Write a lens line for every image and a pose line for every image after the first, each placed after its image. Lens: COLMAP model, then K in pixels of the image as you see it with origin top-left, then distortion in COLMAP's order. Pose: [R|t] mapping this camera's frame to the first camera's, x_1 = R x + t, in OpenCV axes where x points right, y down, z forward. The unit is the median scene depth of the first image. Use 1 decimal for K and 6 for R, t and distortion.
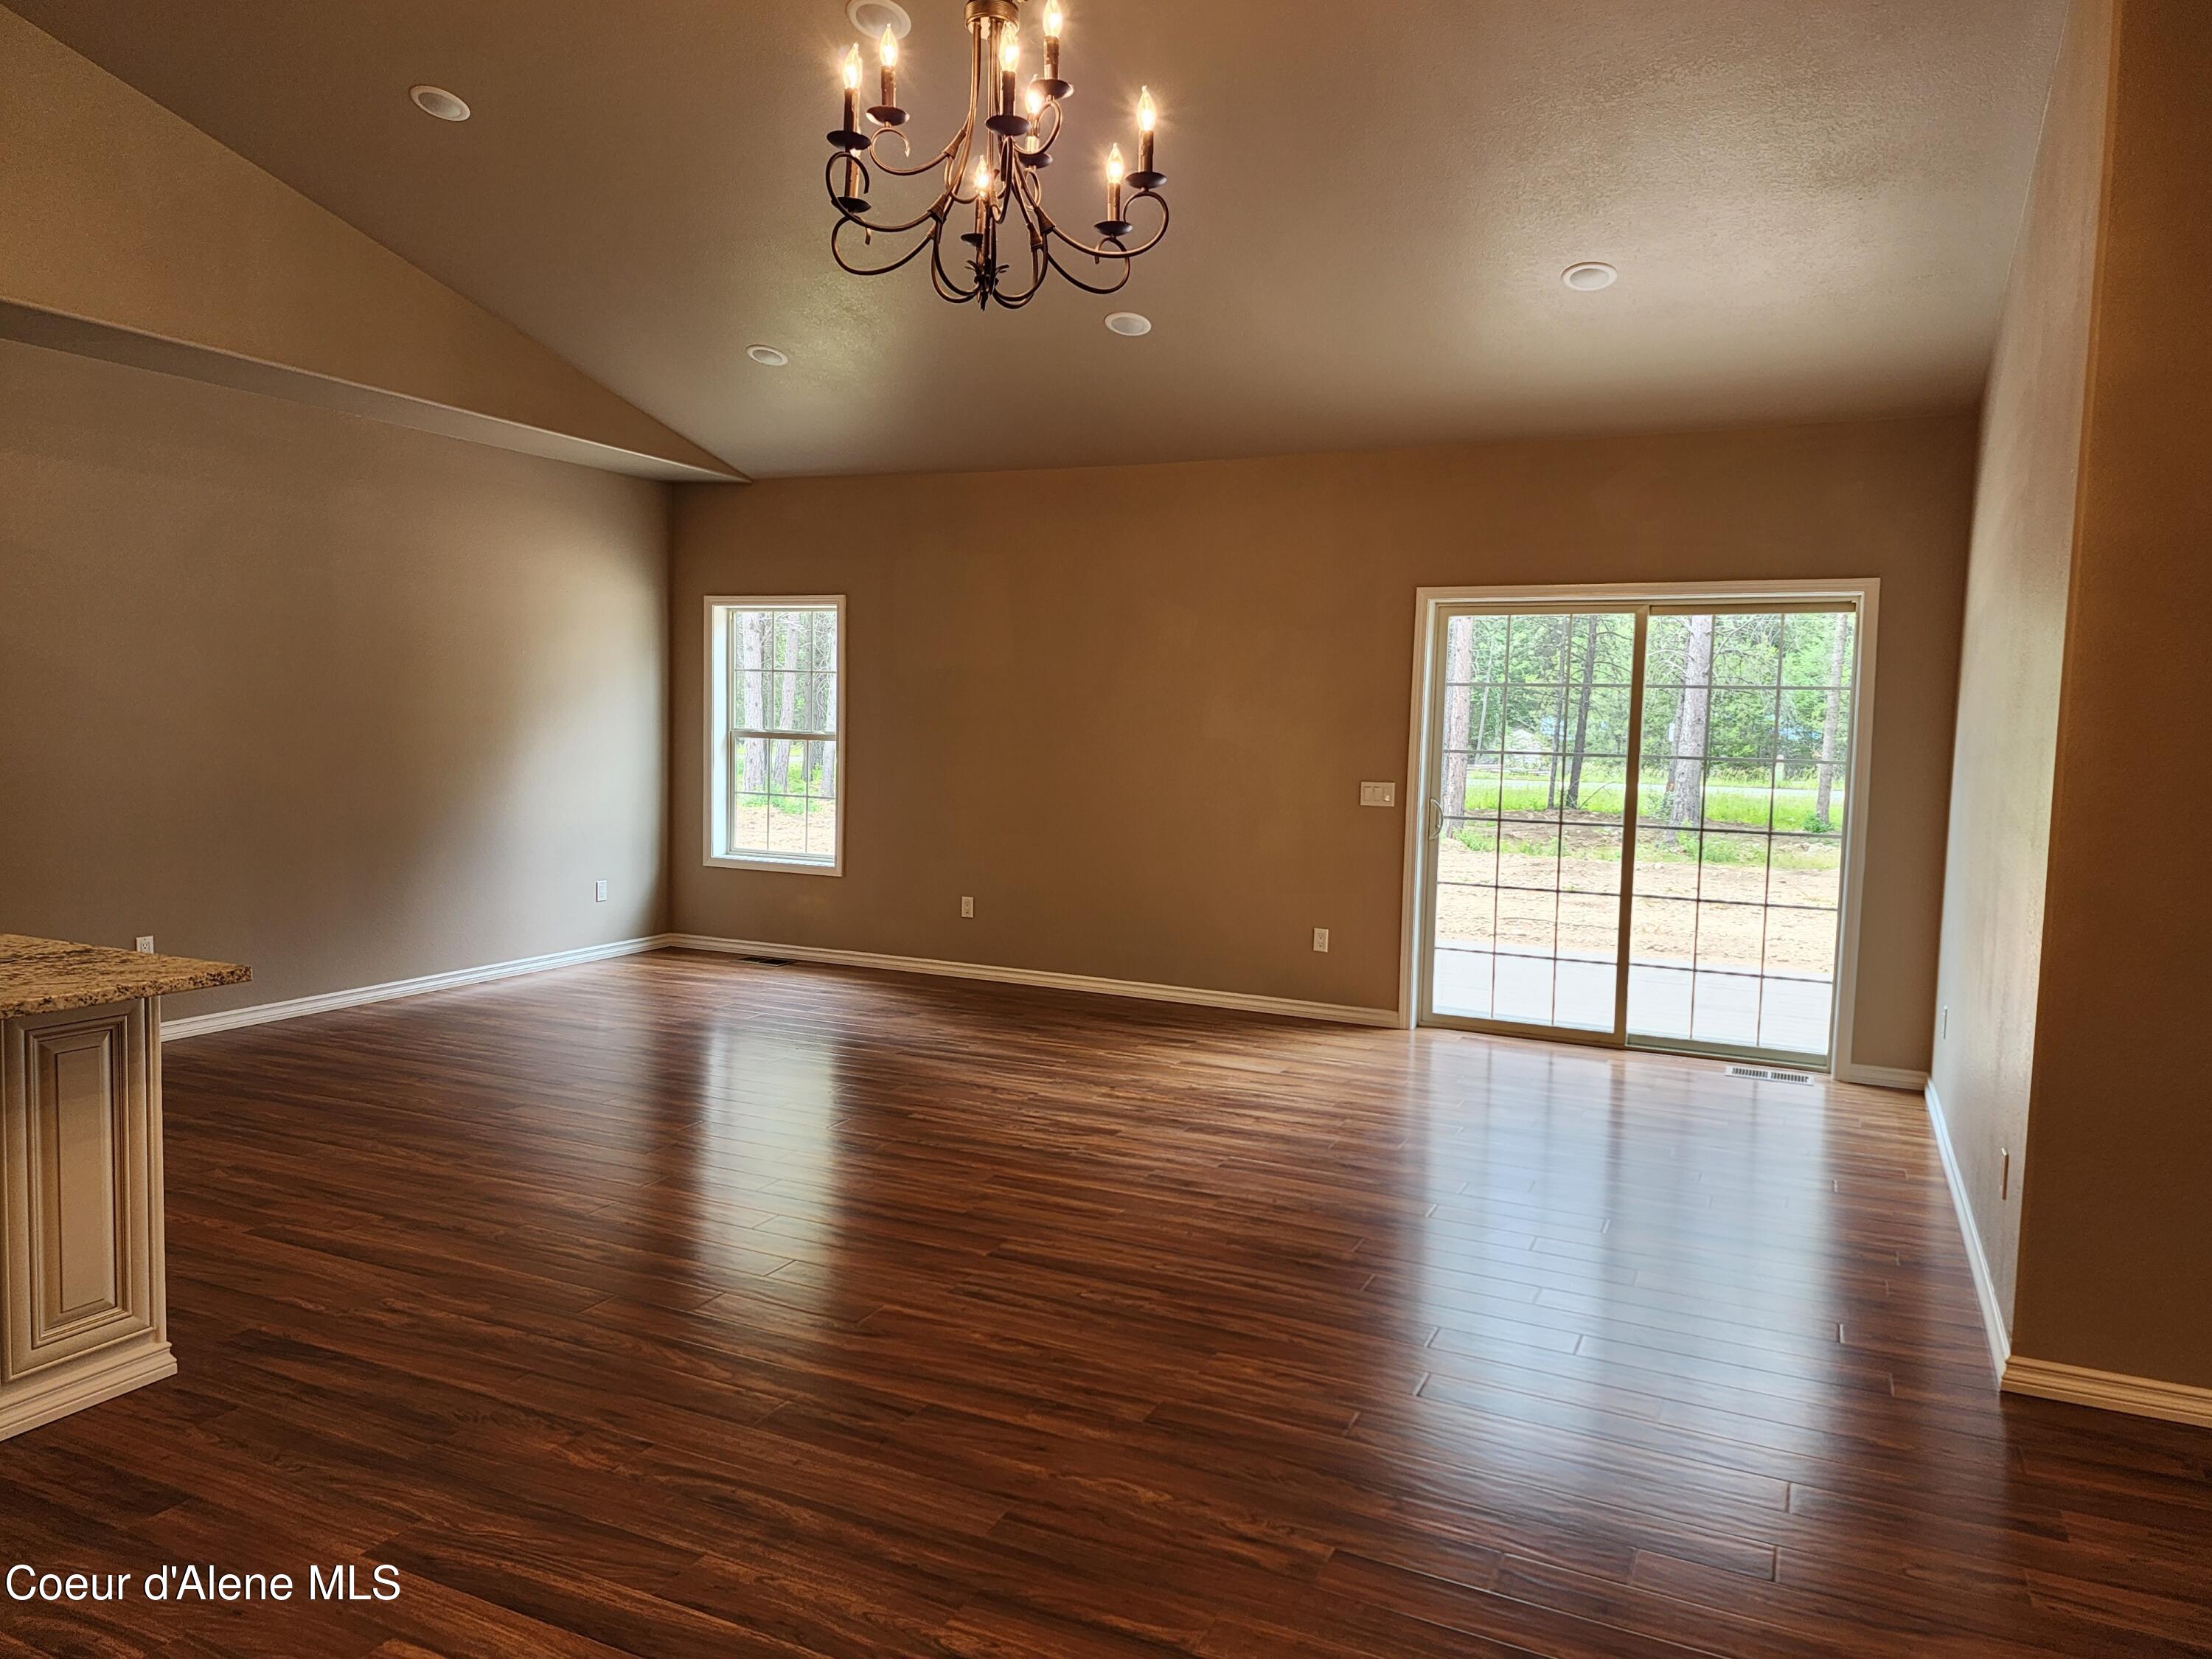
lens RADIAL K [[1486.8, 0, 1139.6], [0, 1486.8, 822.8], [0, 0, 1]] dist [0.071067, -0.073733]
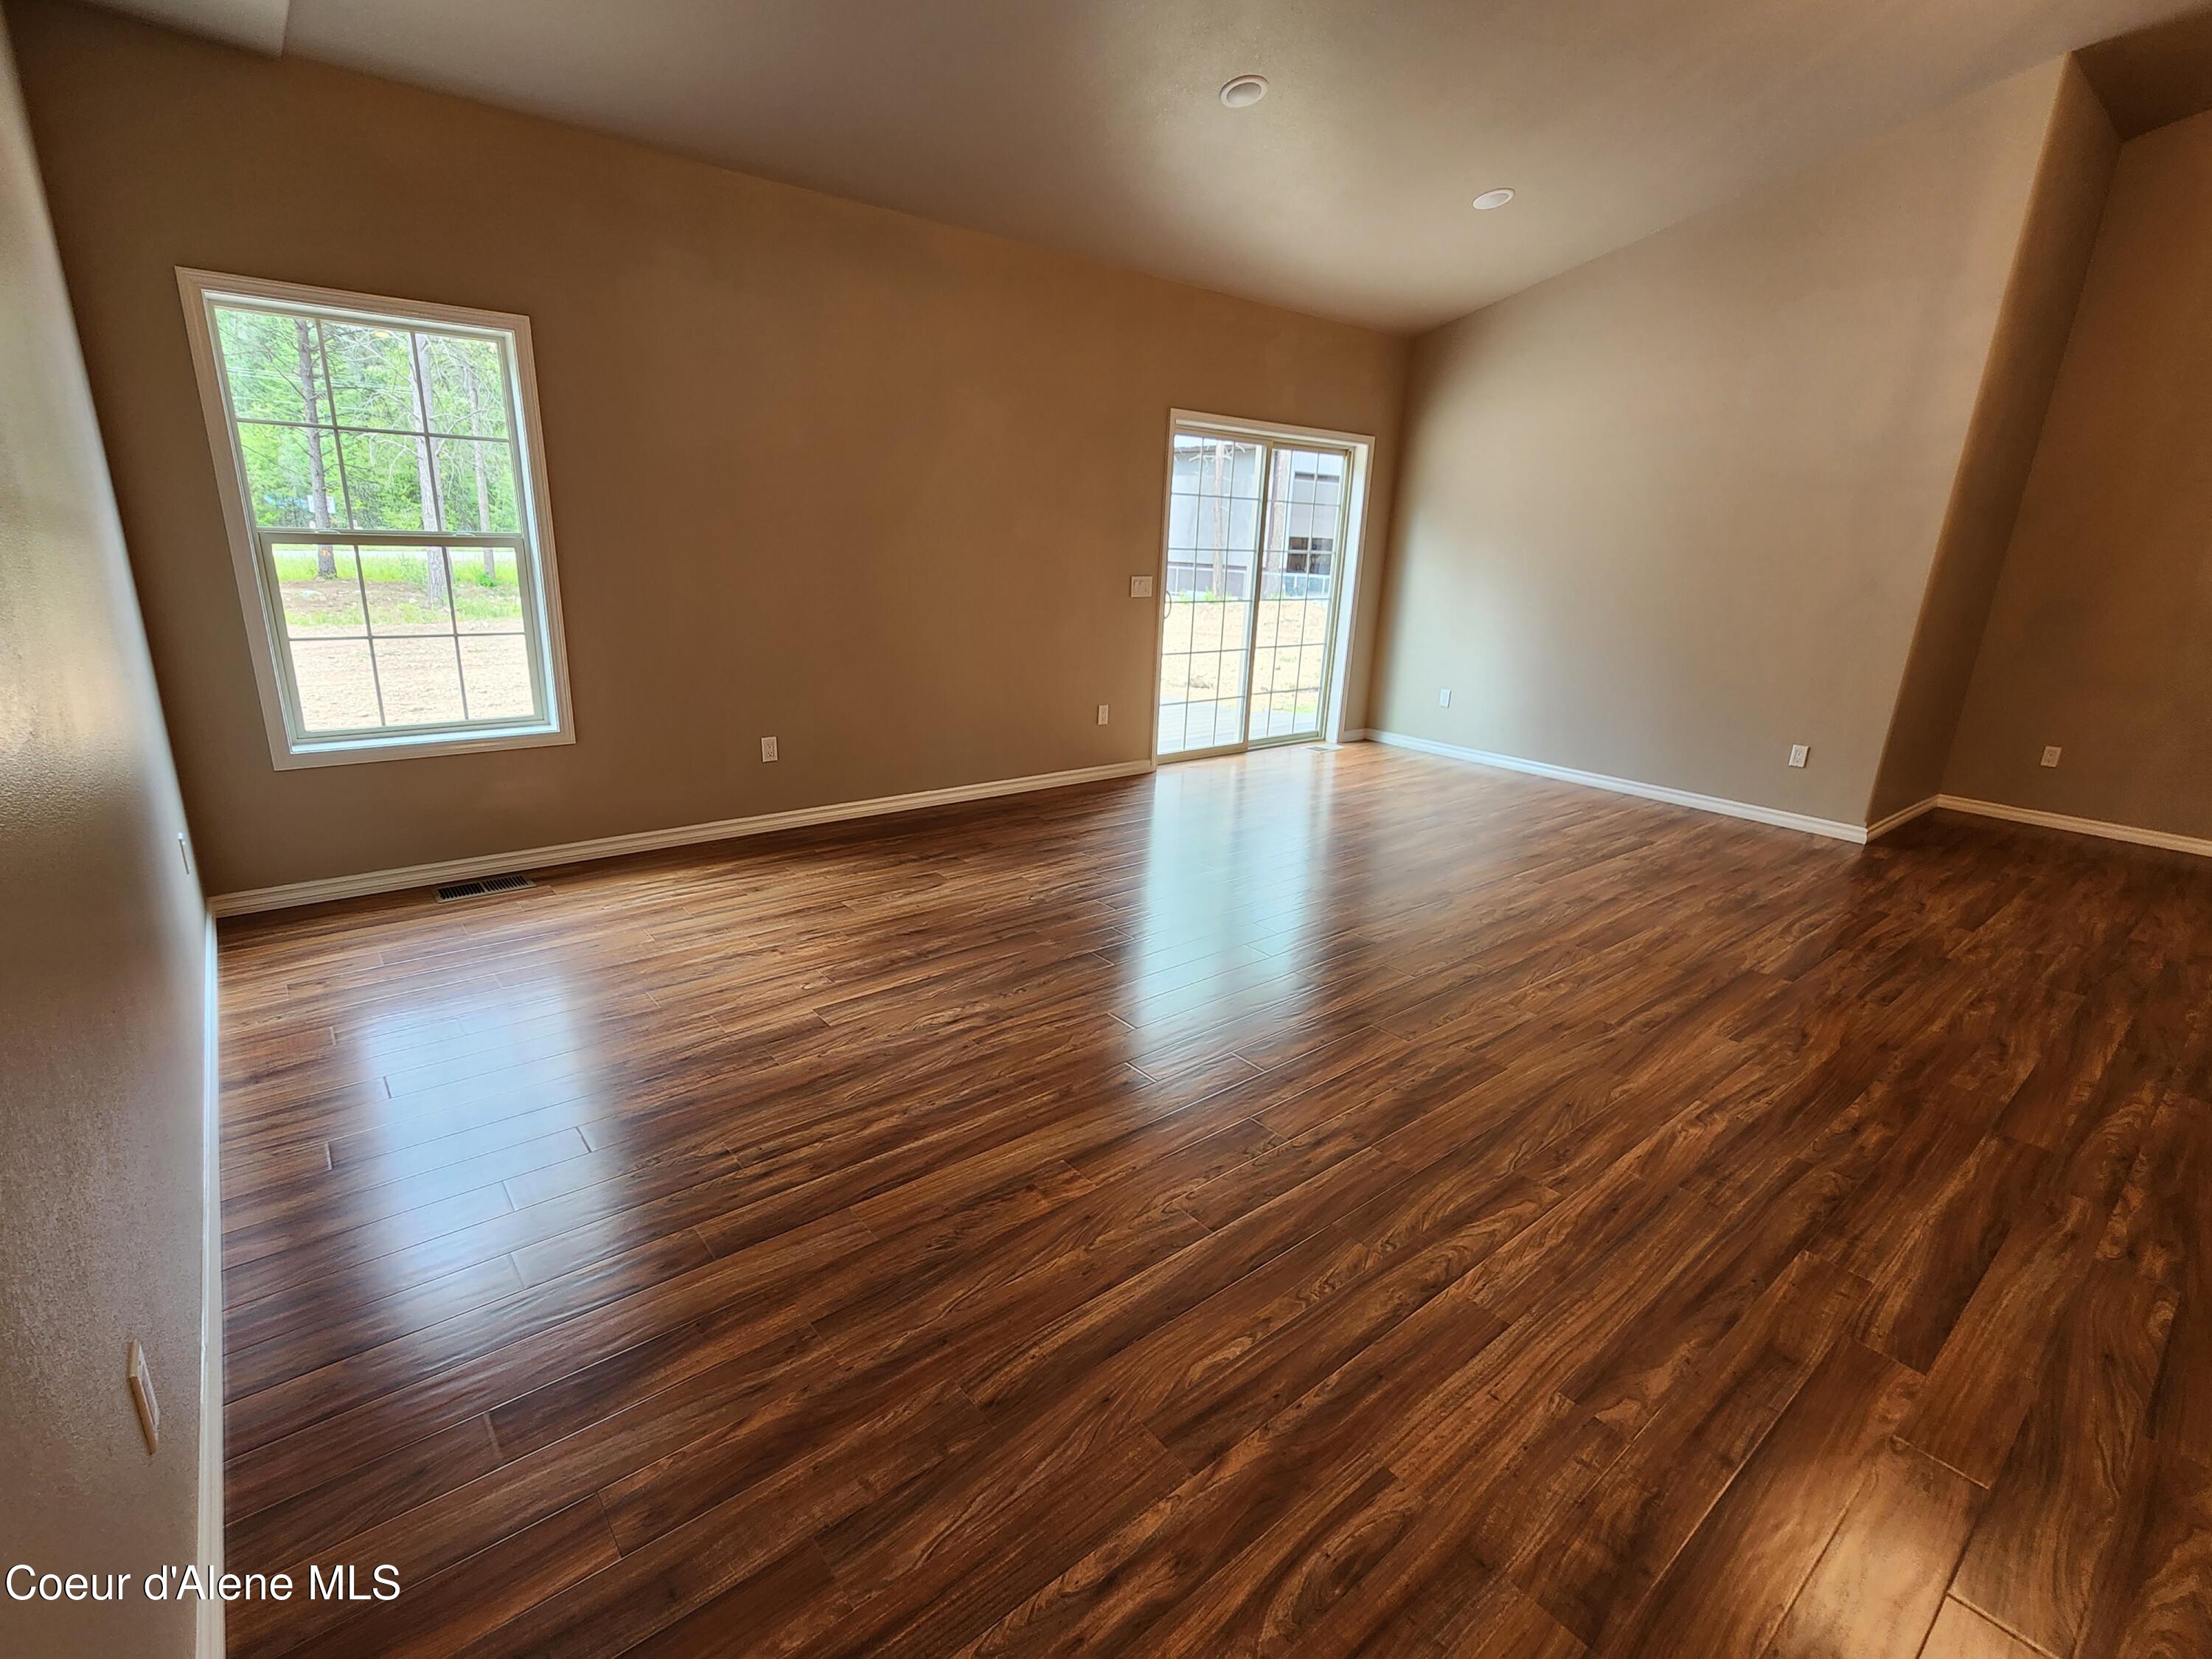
lens RADIAL K [[1023.4, 0, 1083.6], [0, 1023.4, 824.7], [0, 0, 1]] dist [0.000489, 0.000258]
pose [[0.446713, -0.256379, 0.857157, -0.659267], [0.038529, 0.962686, 0.267864, -0.061584], [-0.893847, -0.086633, 0.439922, 0.700042]]
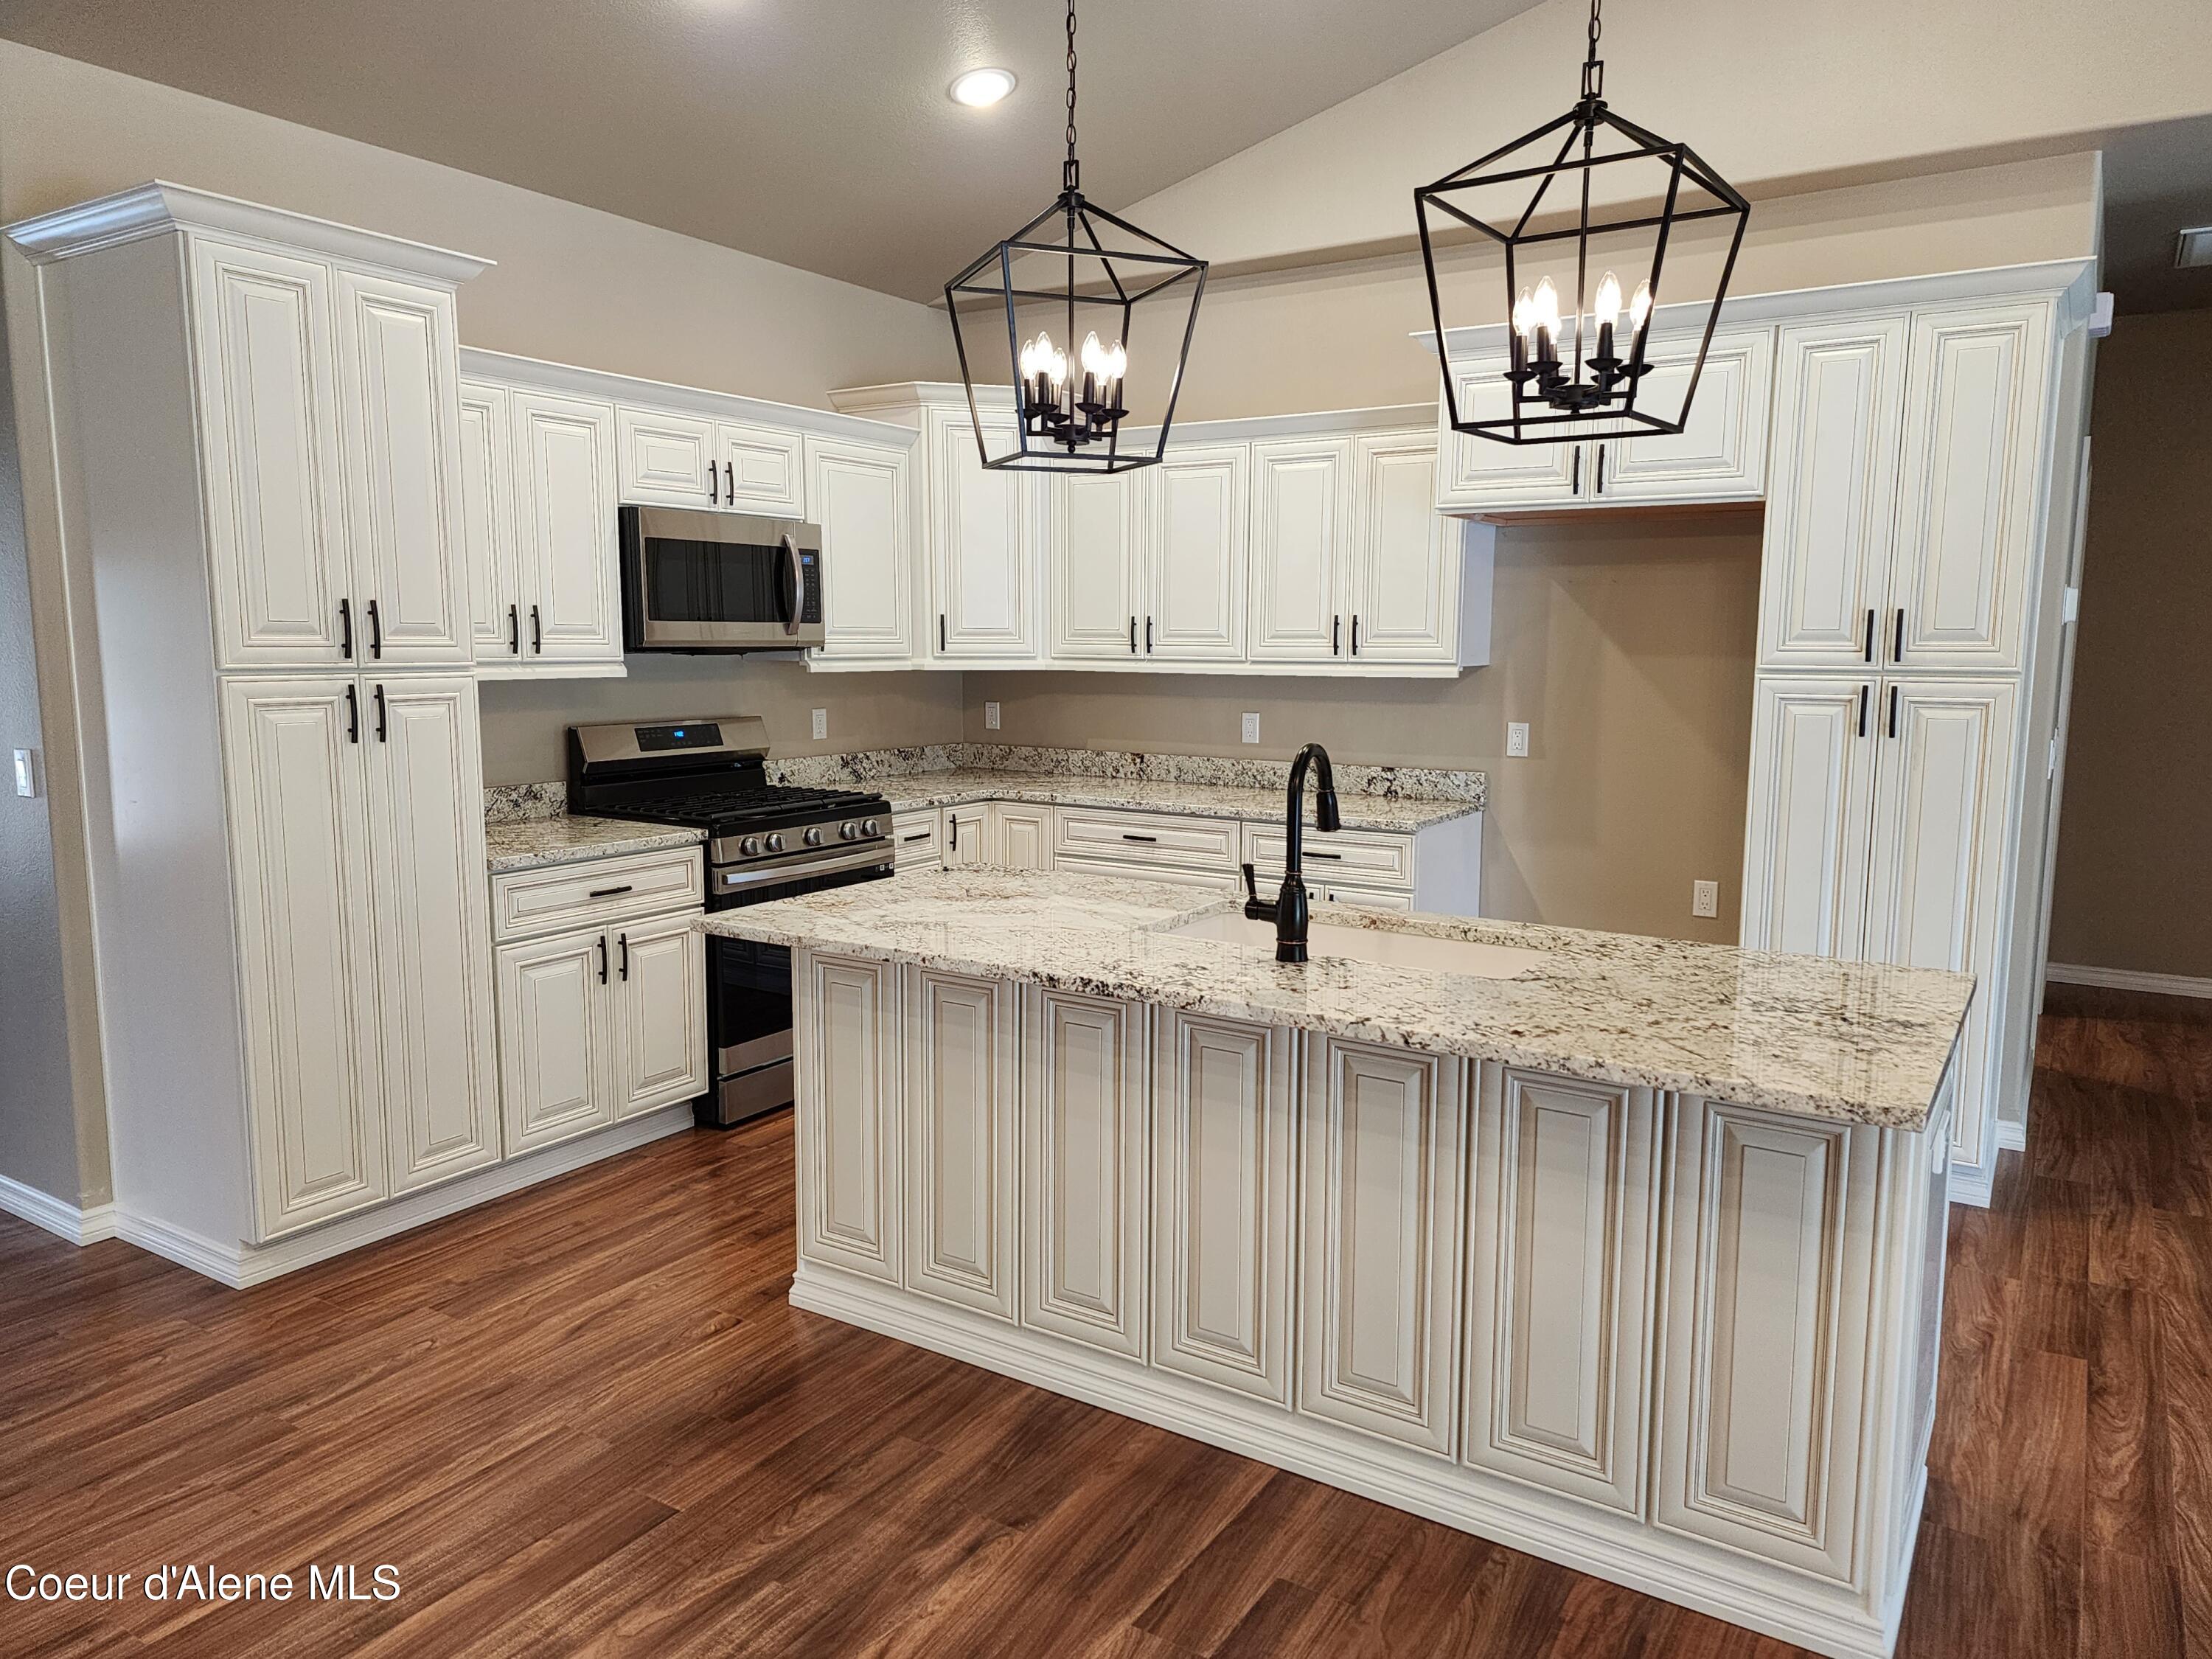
lens RADIAL K [[1523.5, 0, 1106.0], [0, 1523.5, 829.5], [0, 0, 1]] dist [-0.003539, -0.000129]
pose [[-0.144298, 0.098870, -0.984582, 0.015958], [-0.081860, 0.990393, 0.111451, -0.024233], [0.986142, 0.096680, -0.134819, 0.343173]]
